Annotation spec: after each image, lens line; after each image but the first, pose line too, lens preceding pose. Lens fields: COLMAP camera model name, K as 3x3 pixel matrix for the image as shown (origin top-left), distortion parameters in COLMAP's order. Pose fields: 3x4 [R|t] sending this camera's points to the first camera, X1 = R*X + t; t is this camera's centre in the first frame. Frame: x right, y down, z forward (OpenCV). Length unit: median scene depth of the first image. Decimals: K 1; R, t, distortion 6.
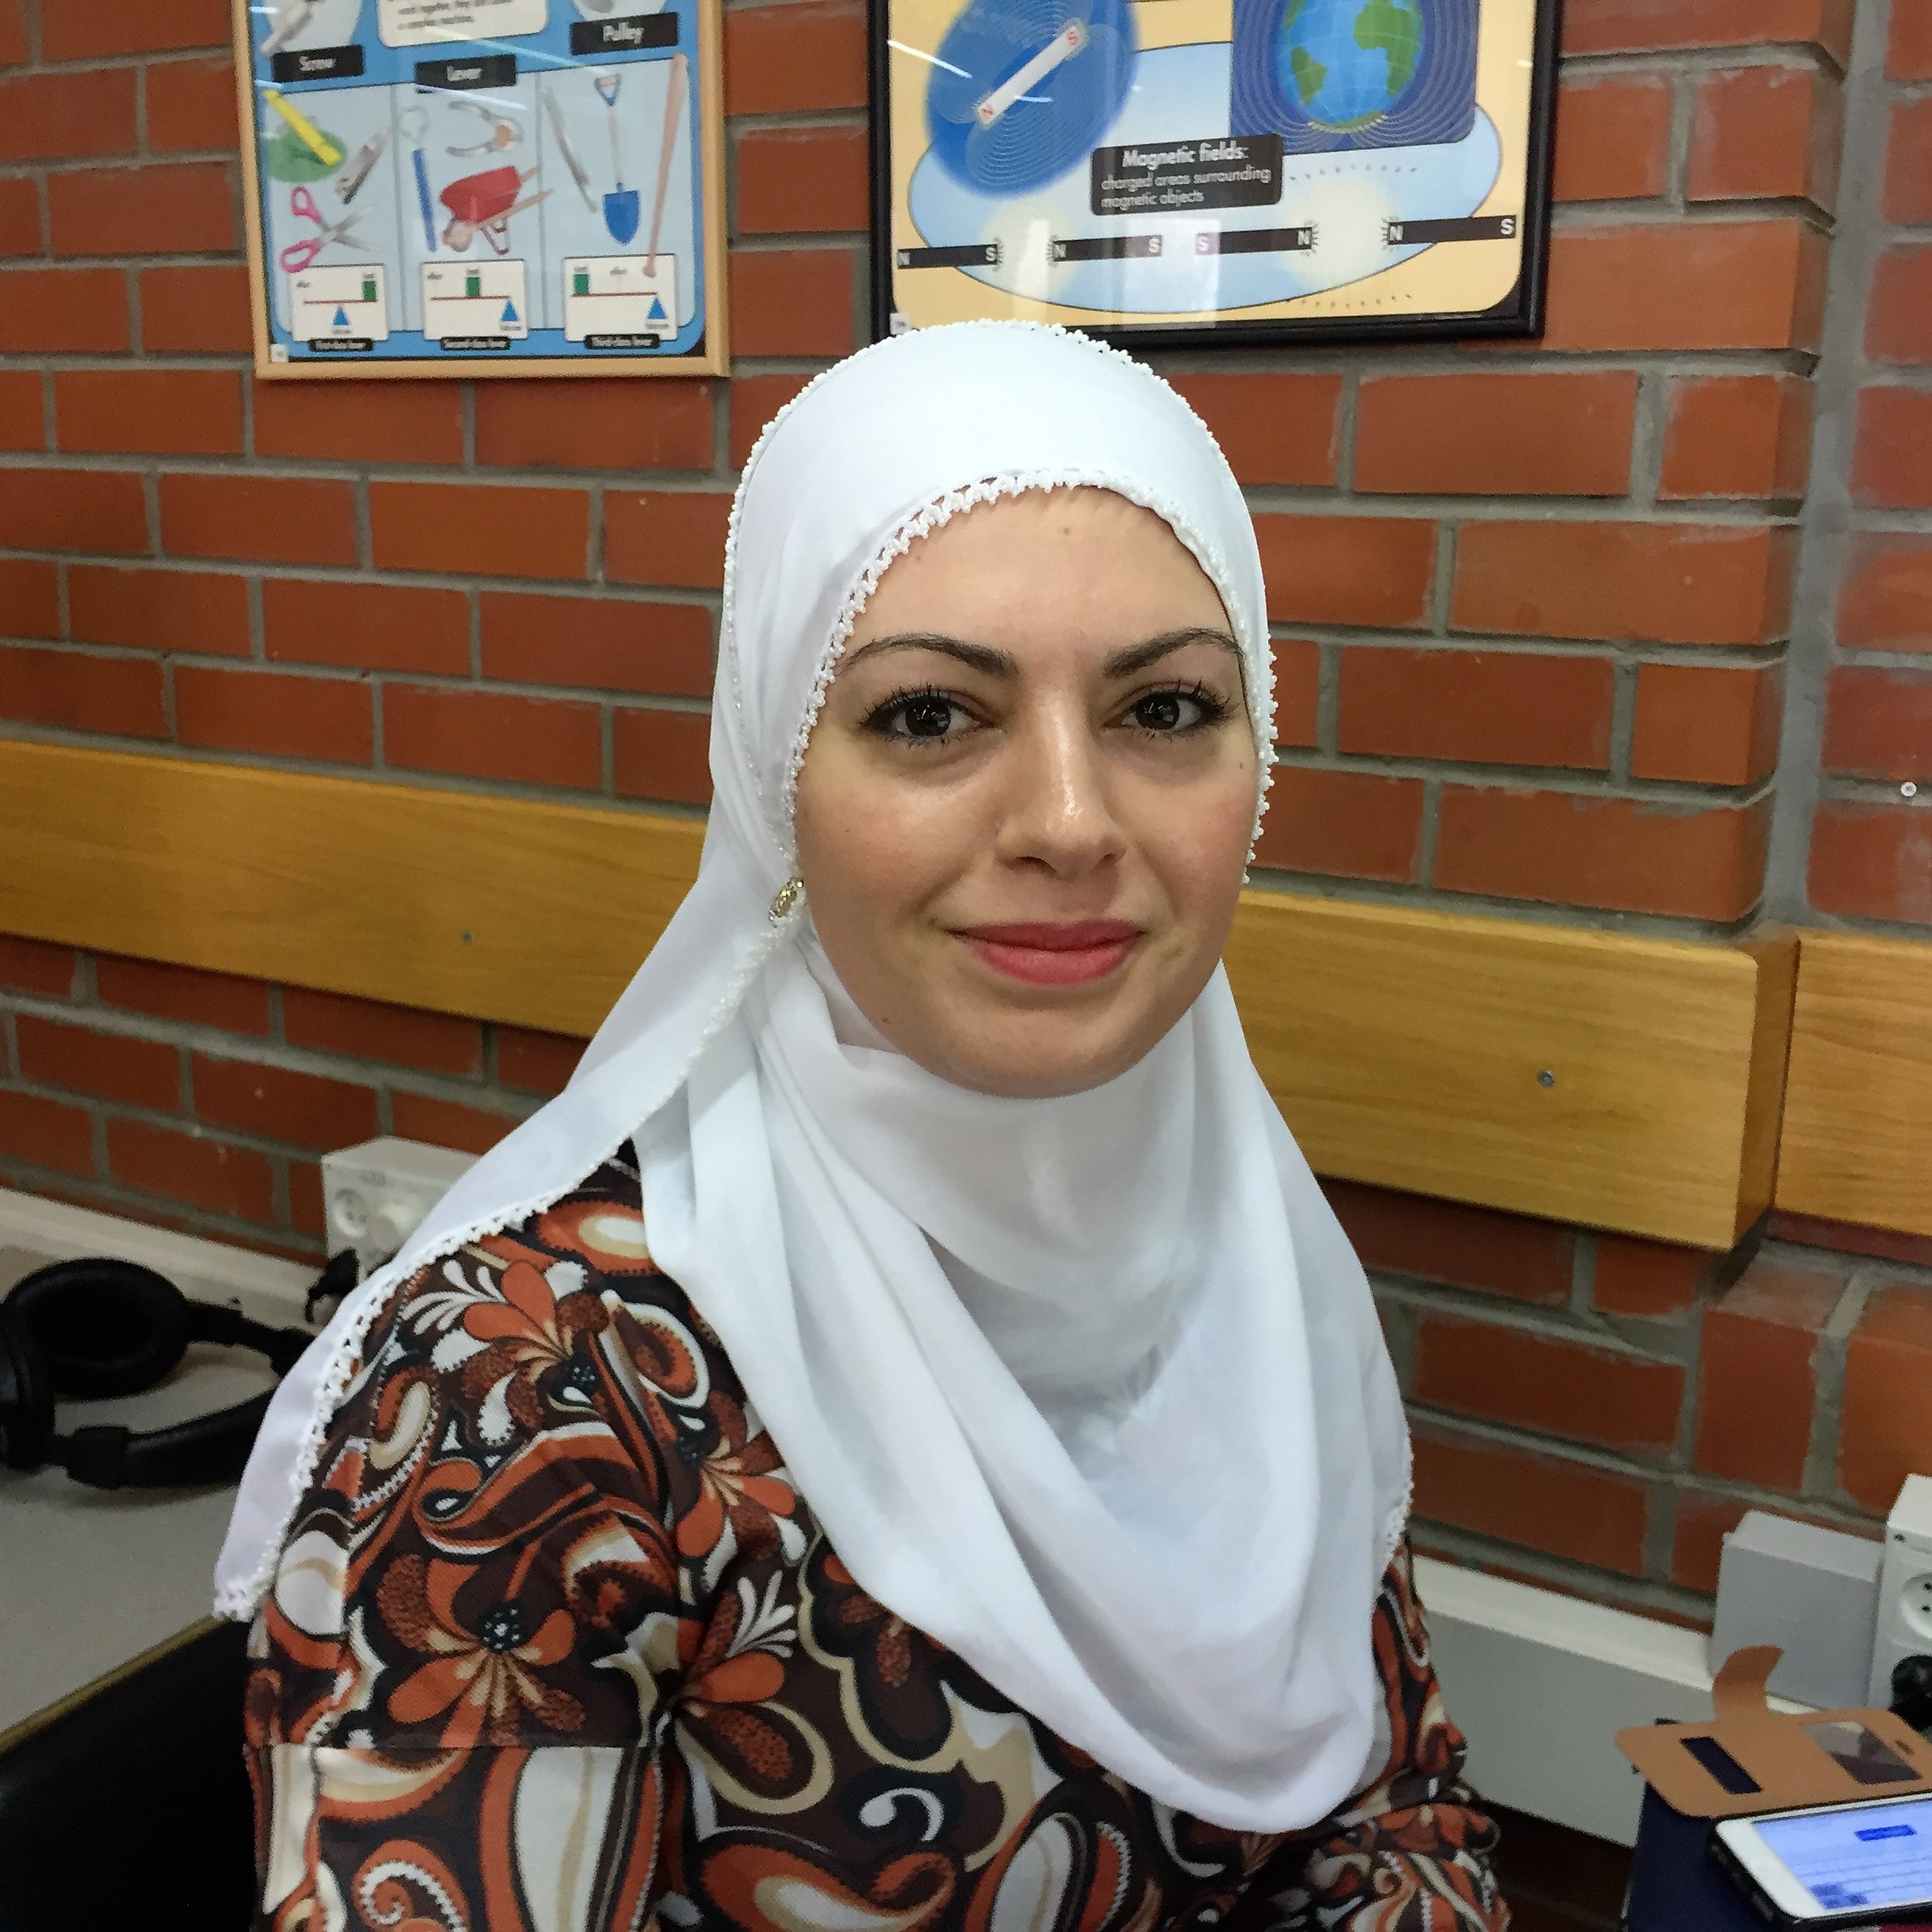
lens RADIAL K [[2222.6, 0, 966.0], [0, 2222.6, 966.0], [0, 0, 1]] dist [0.076756, -0.124689]
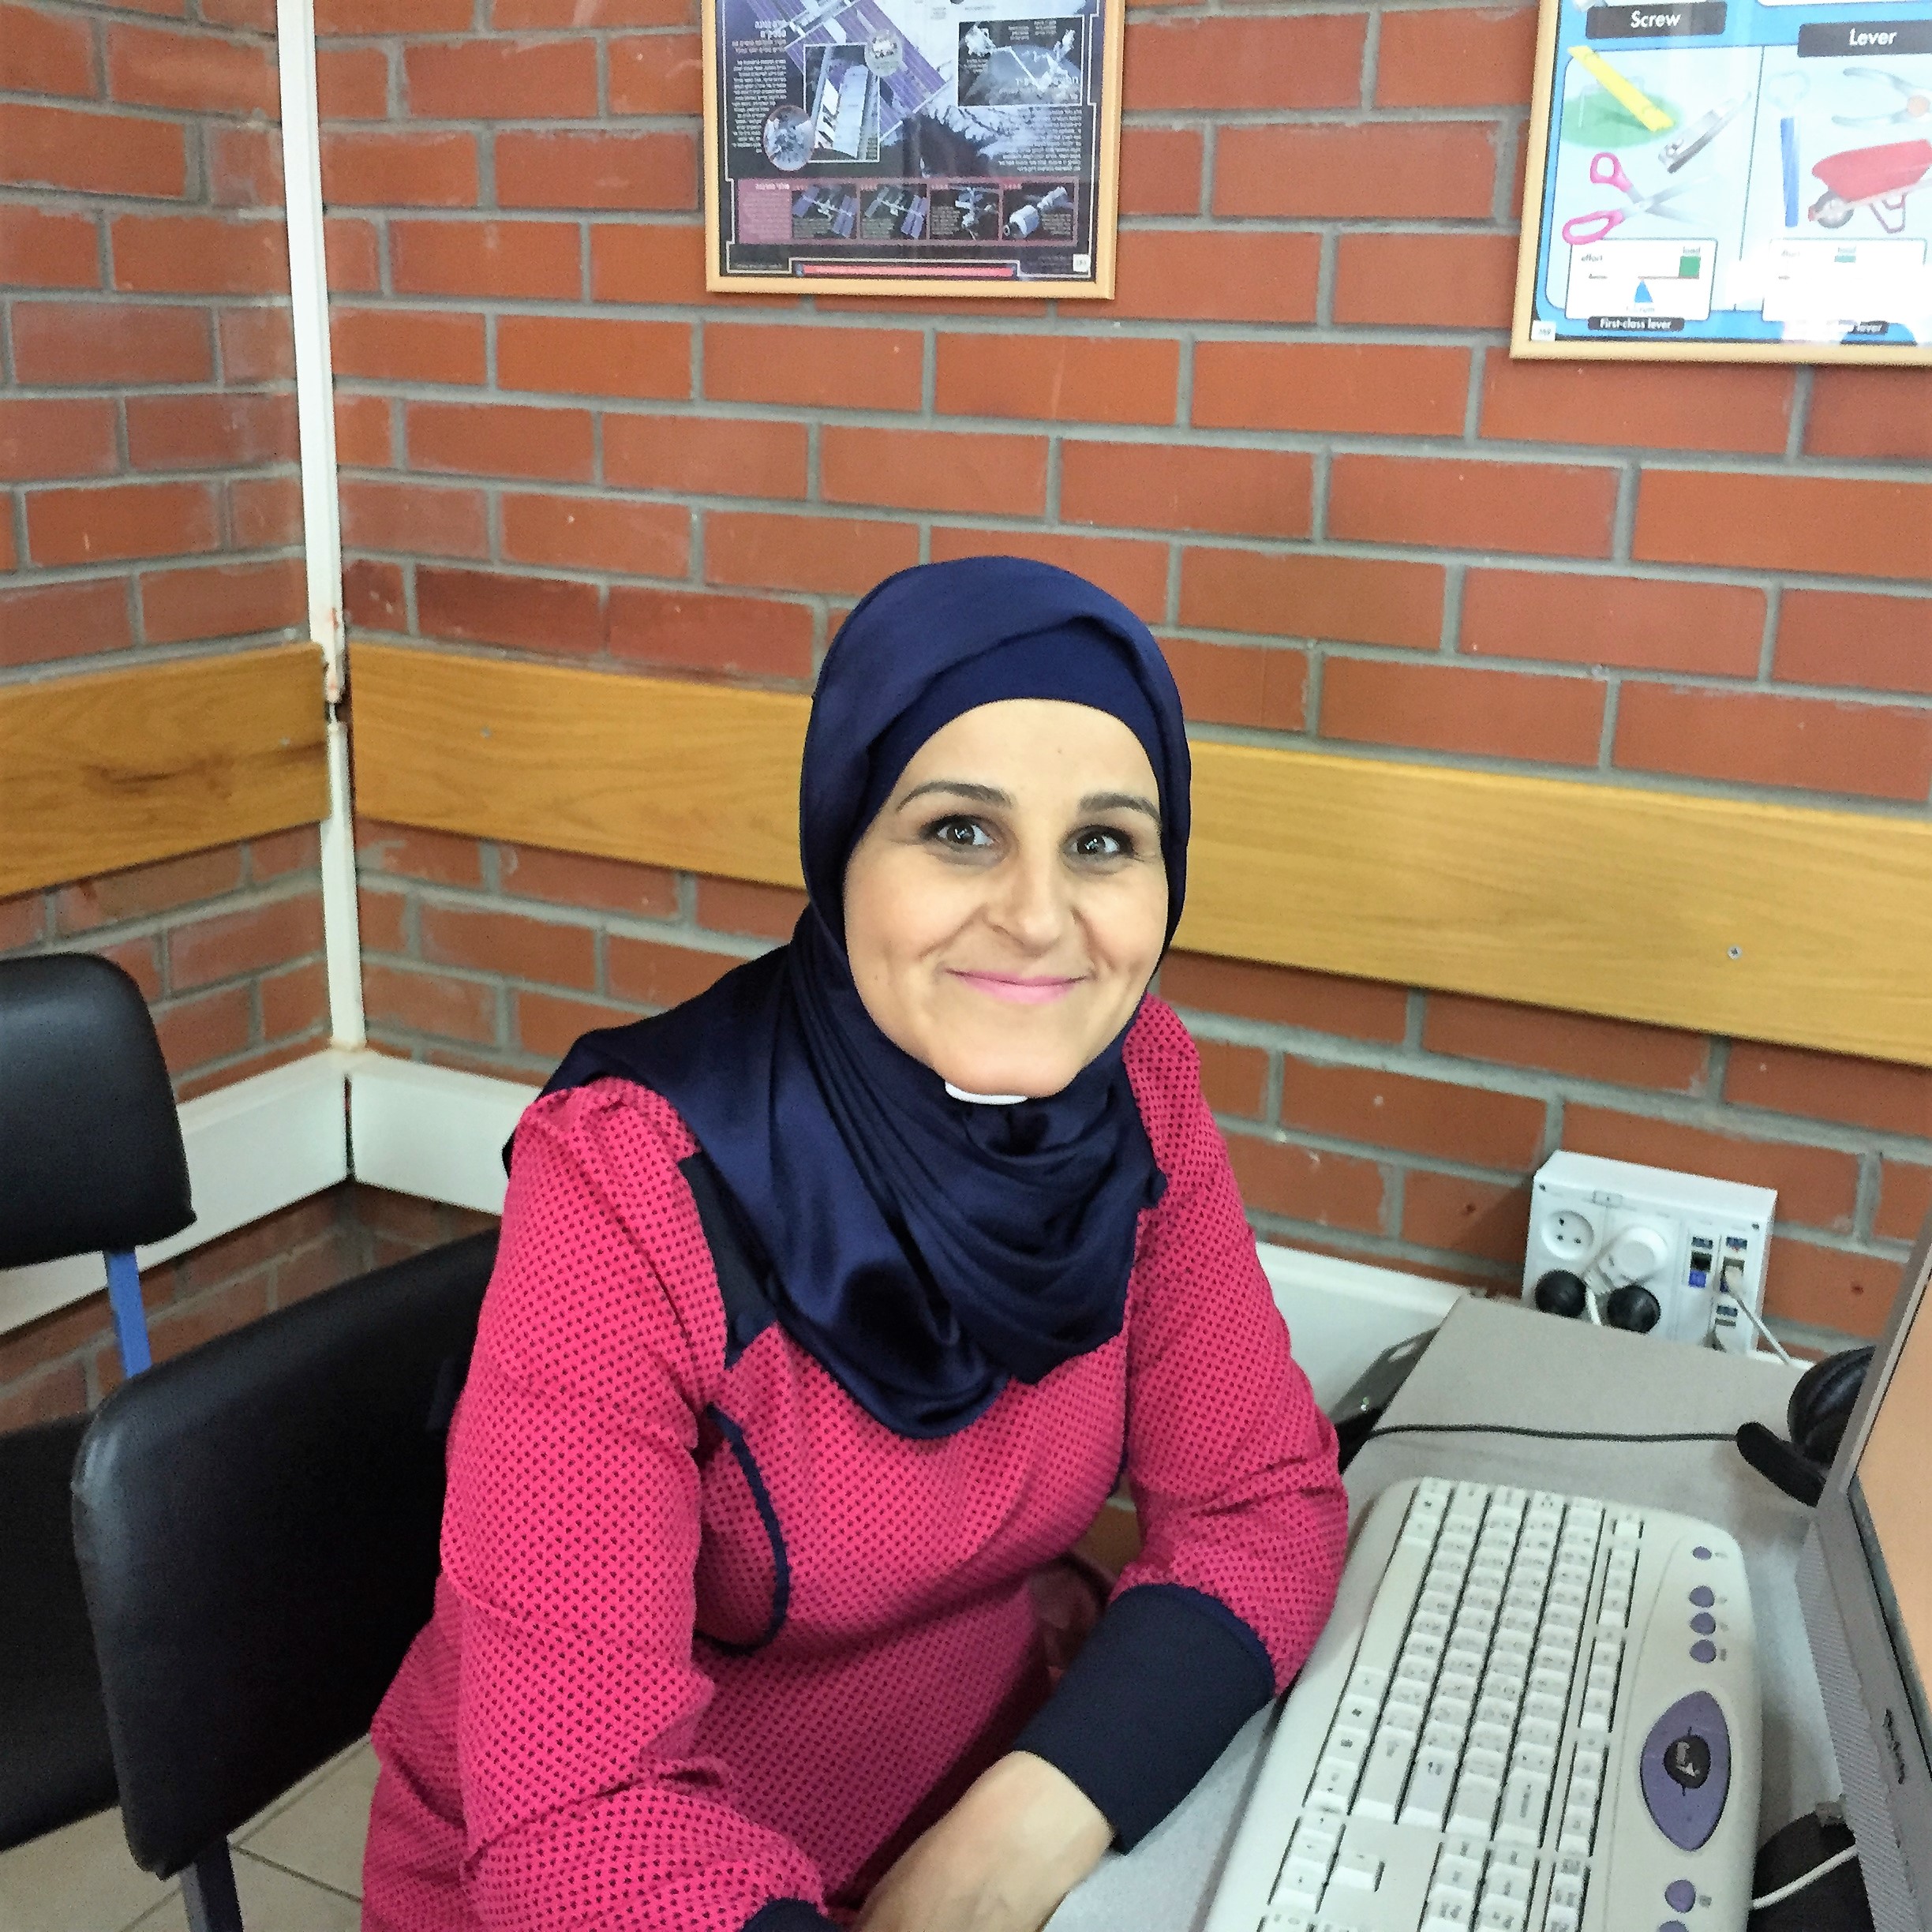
lens RADIAL K [[2222.6, 0, 966.0], [0, 2222.6, 966.0], [0, 0, 1]] dist [0.076756, -0.124689]
pose [[0.998853, -0.004213, 0.047692, -0.591013], [0.001455, 0.998332, 0.057712, -0.062123], [-0.047855, -0.057576, 0.997194, 0.061436]]
